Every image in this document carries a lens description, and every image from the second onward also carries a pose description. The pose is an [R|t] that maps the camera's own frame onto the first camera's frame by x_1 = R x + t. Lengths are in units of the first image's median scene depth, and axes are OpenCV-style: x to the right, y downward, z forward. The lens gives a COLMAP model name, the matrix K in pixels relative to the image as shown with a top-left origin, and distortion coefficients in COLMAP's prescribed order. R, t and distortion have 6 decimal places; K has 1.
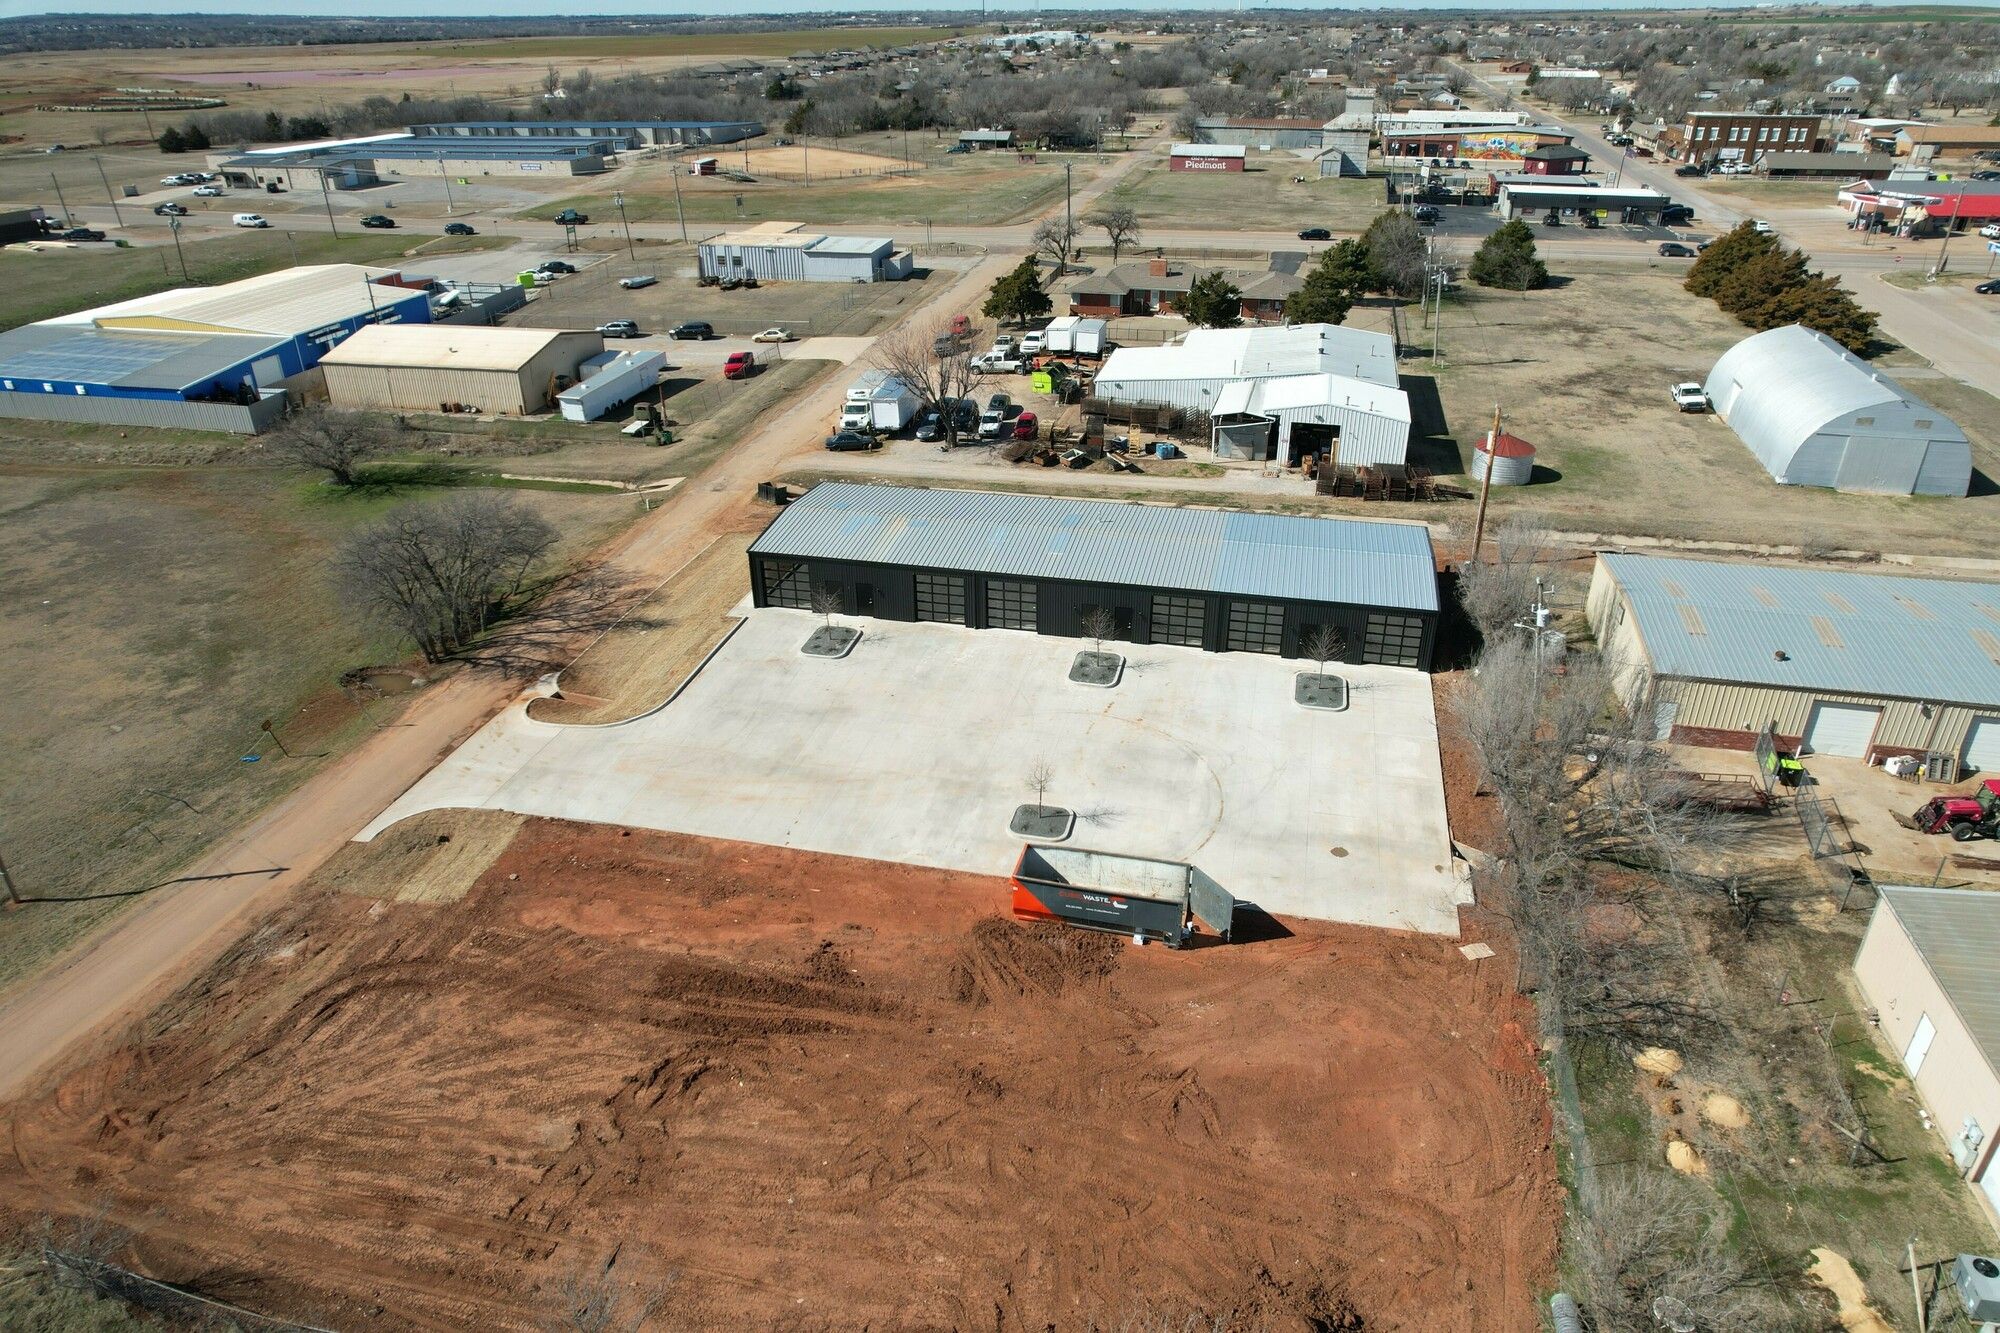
lens RADIAL K [[1277.3, 0, 1009.1], [0, 1277.3, 675.2], [0, 0, 1]] dist [-0.081377, 0.074807]
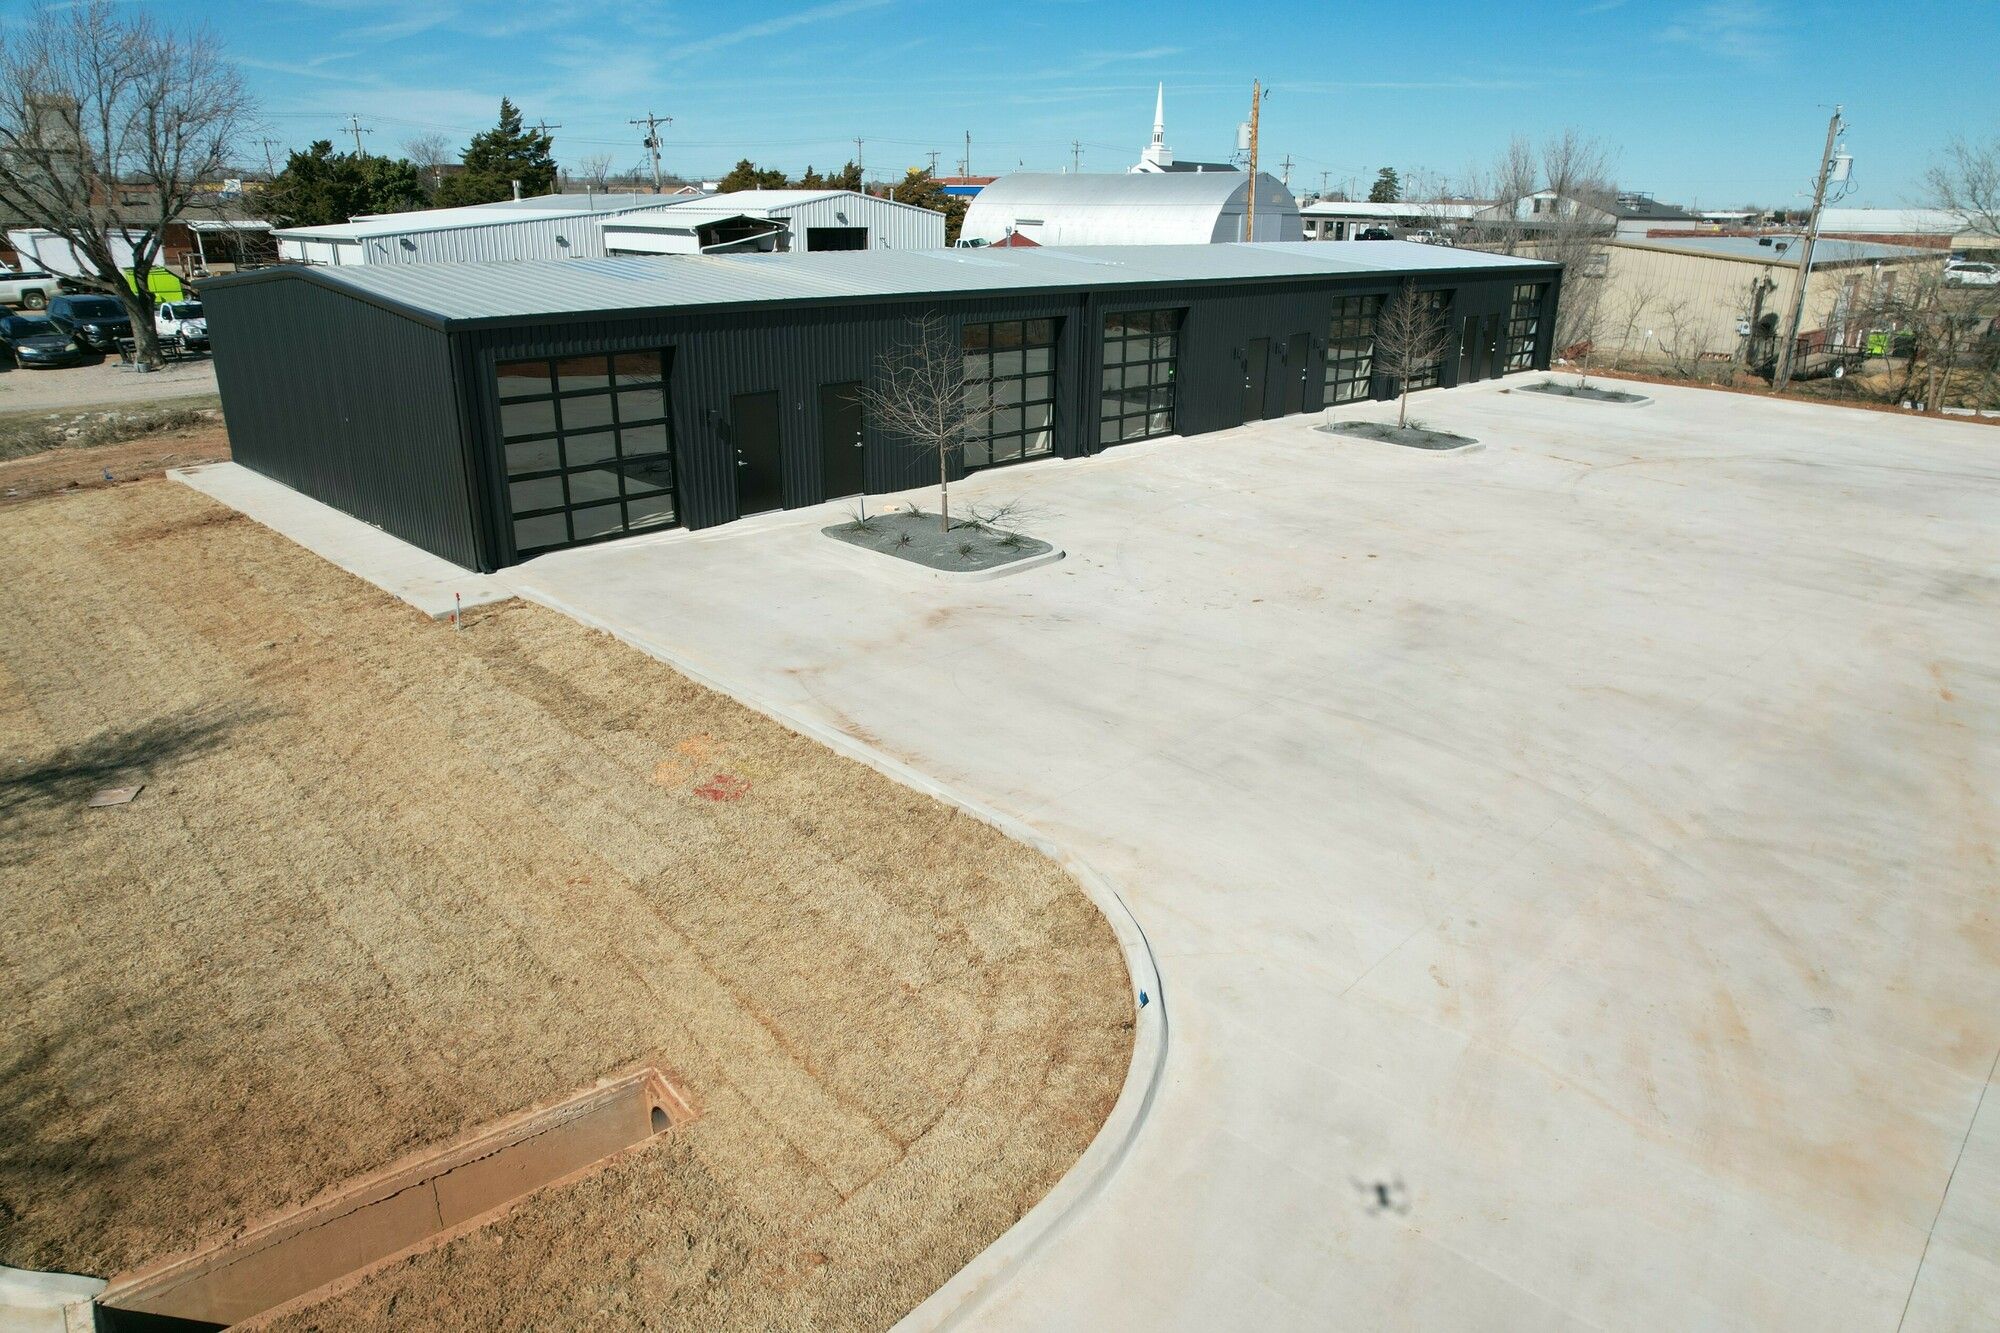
lens RADIAL K [[1277.3, 0, 1009.1], [0, 1277.3, 675.2], [0, 0, 1]] dist [-0.081377, 0.074807]
pose [[0.519232, -0.286629, 0.805135, -0.279303], [0.384265, 0.919782, 0.079631, -0.011594], [-0.763373, 0.268038, 0.587722, 0.619706]]
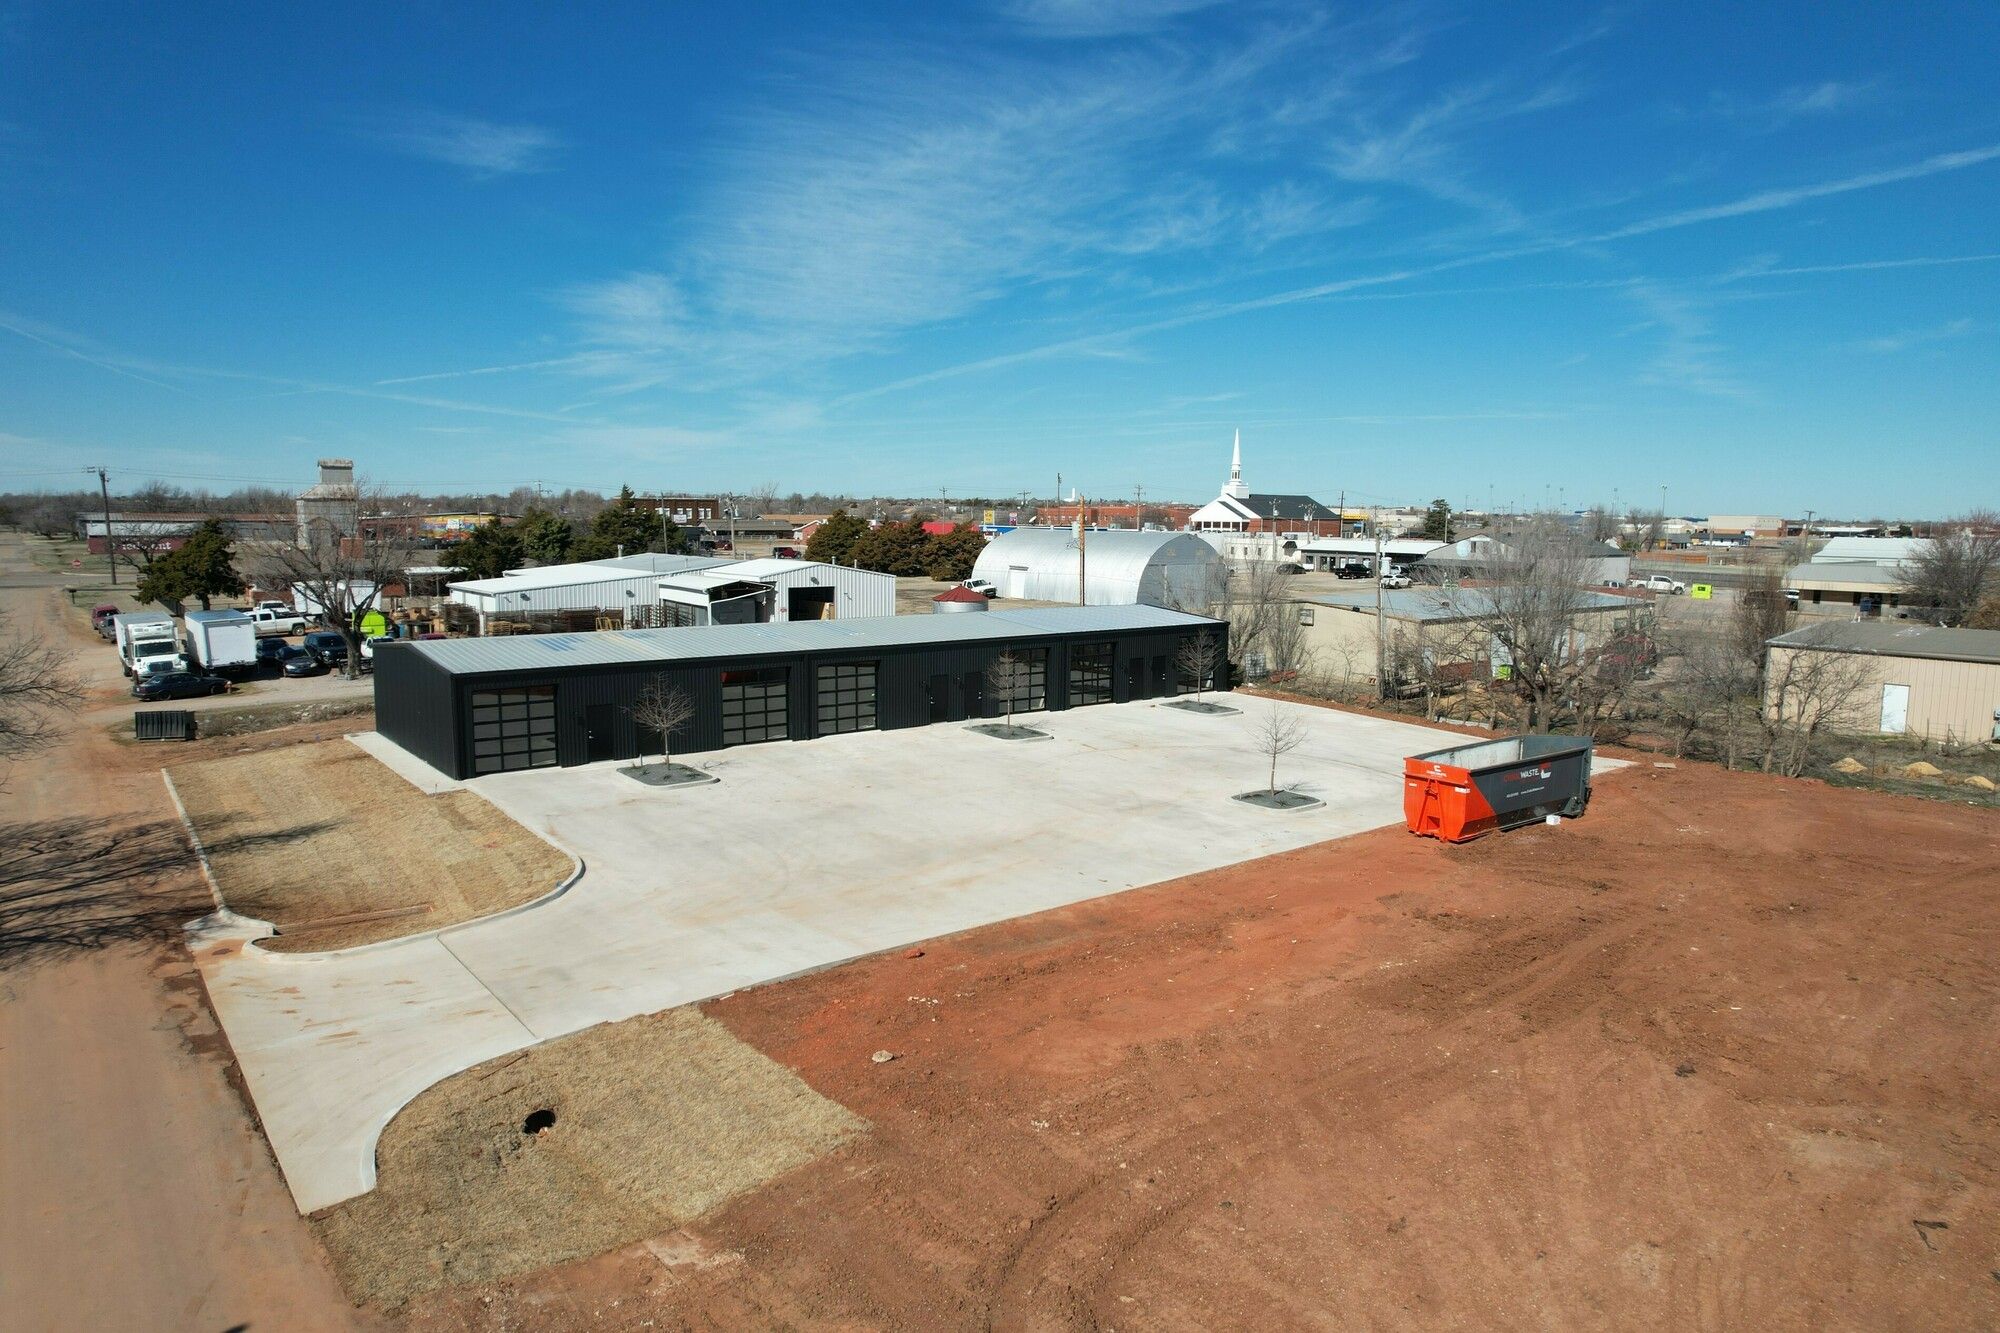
lens RADIAL K [[1277.3, 0, 1009.1], [0, 1277.3, 675.2], [0, 0, 1]] dist [-0.081377, 0.074807]
pose [[0.622503, -0.086925, 0.777775, -0.383996], [0.353537, 0.917865, -0.180376, 0.074629], [-0.698213, 0.387257, 0.602106, 0.369427]]
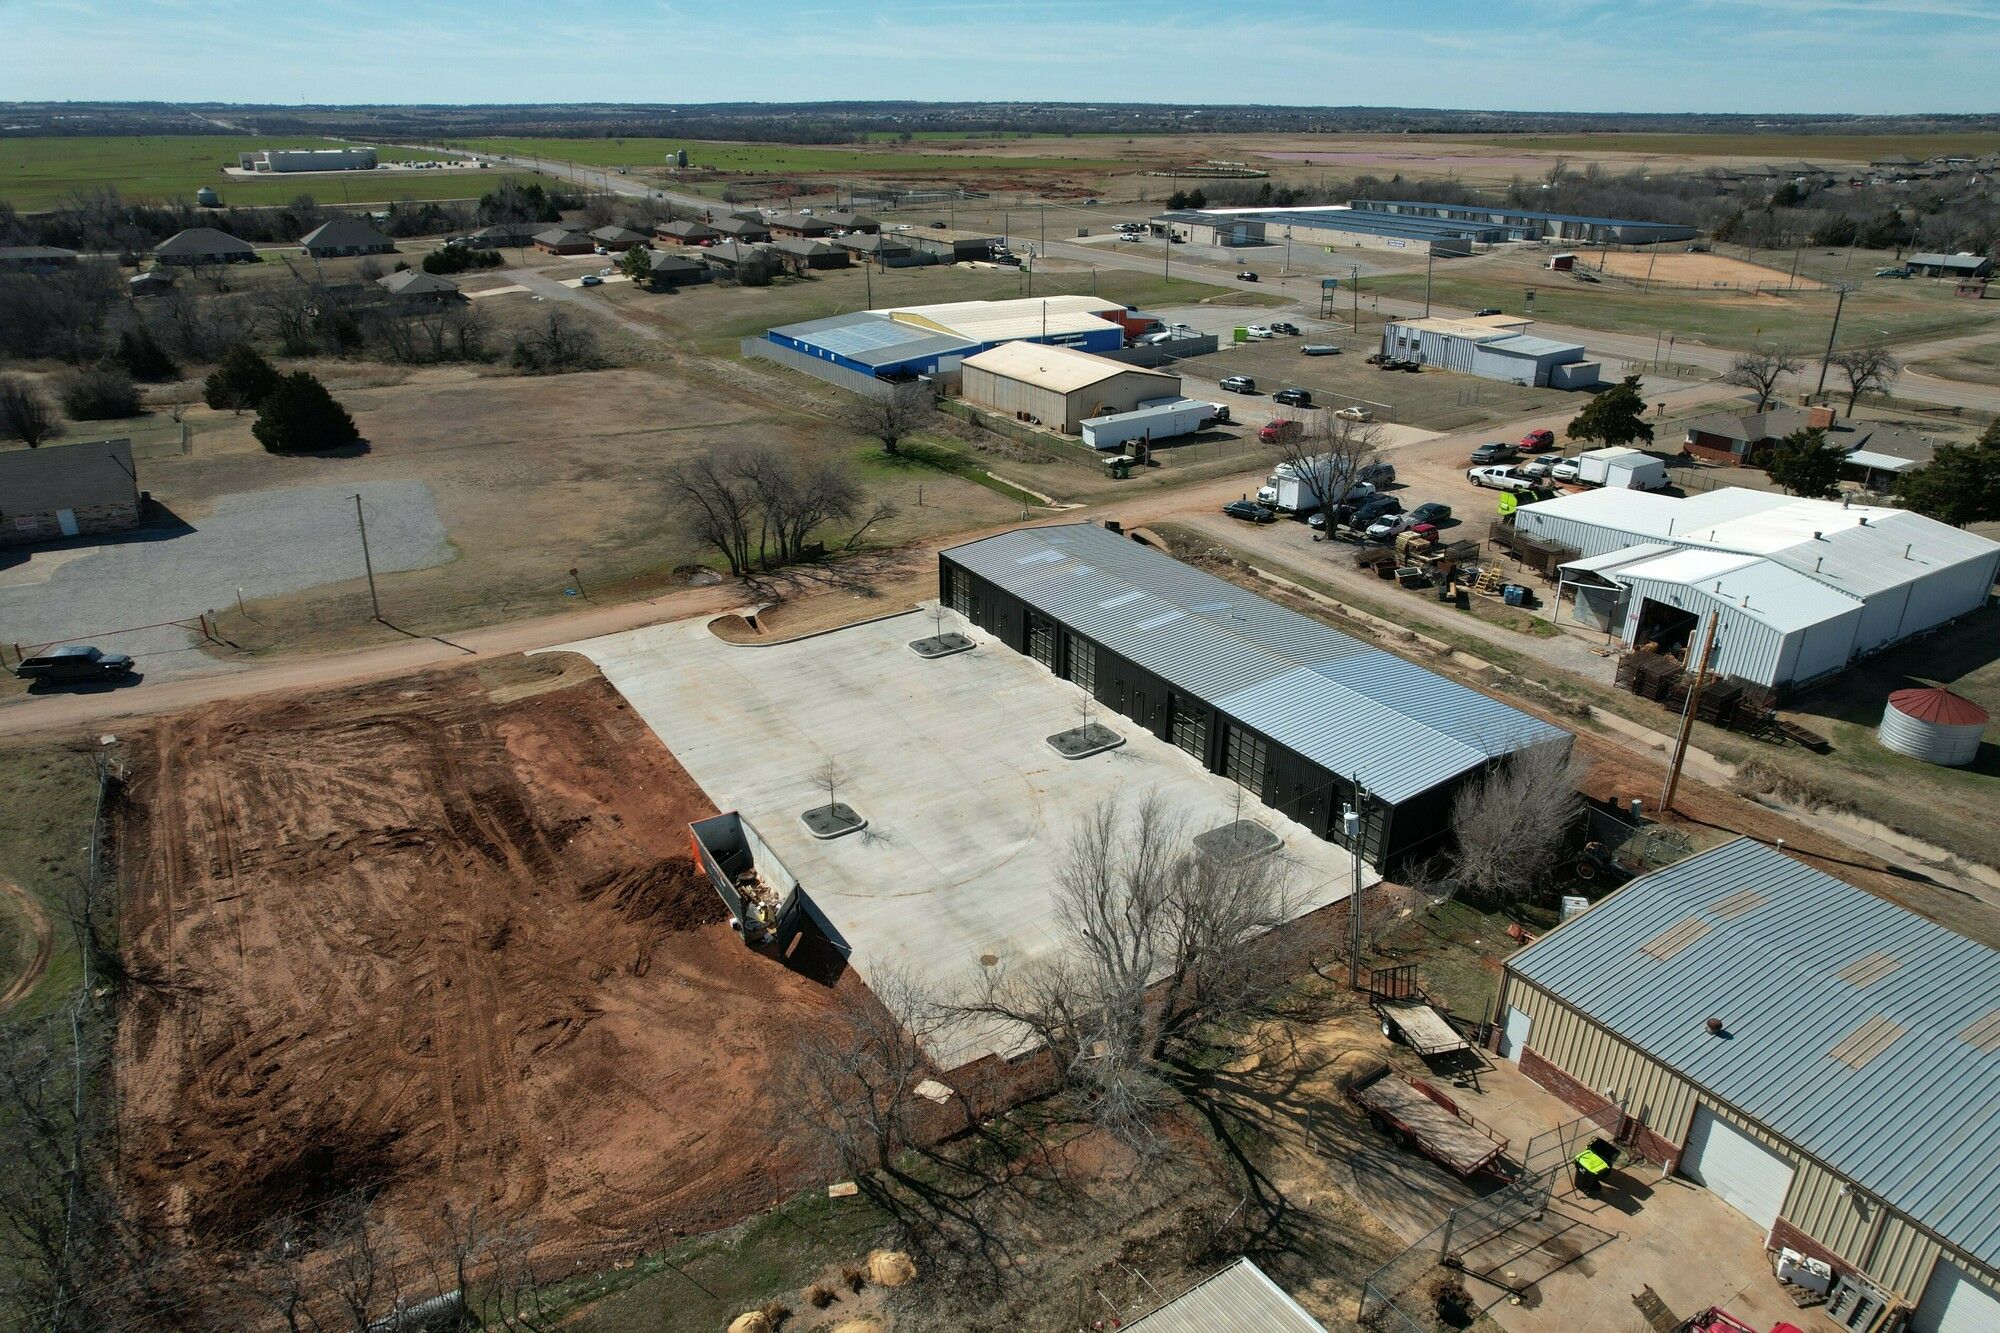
lens RADIAL K [[1277.3, 0, 1009.1], [0, 1277.3, 675.2], [0, 0, 1]] dist [-0.081377, 0.074807]
pose [[0.713771, 0.295678, -0.634906, 0.453132], [-0.334527, 0.940354, 0.061846, -0.066931], [0.615323, 0.168249, 0.770110, 0.147962]]
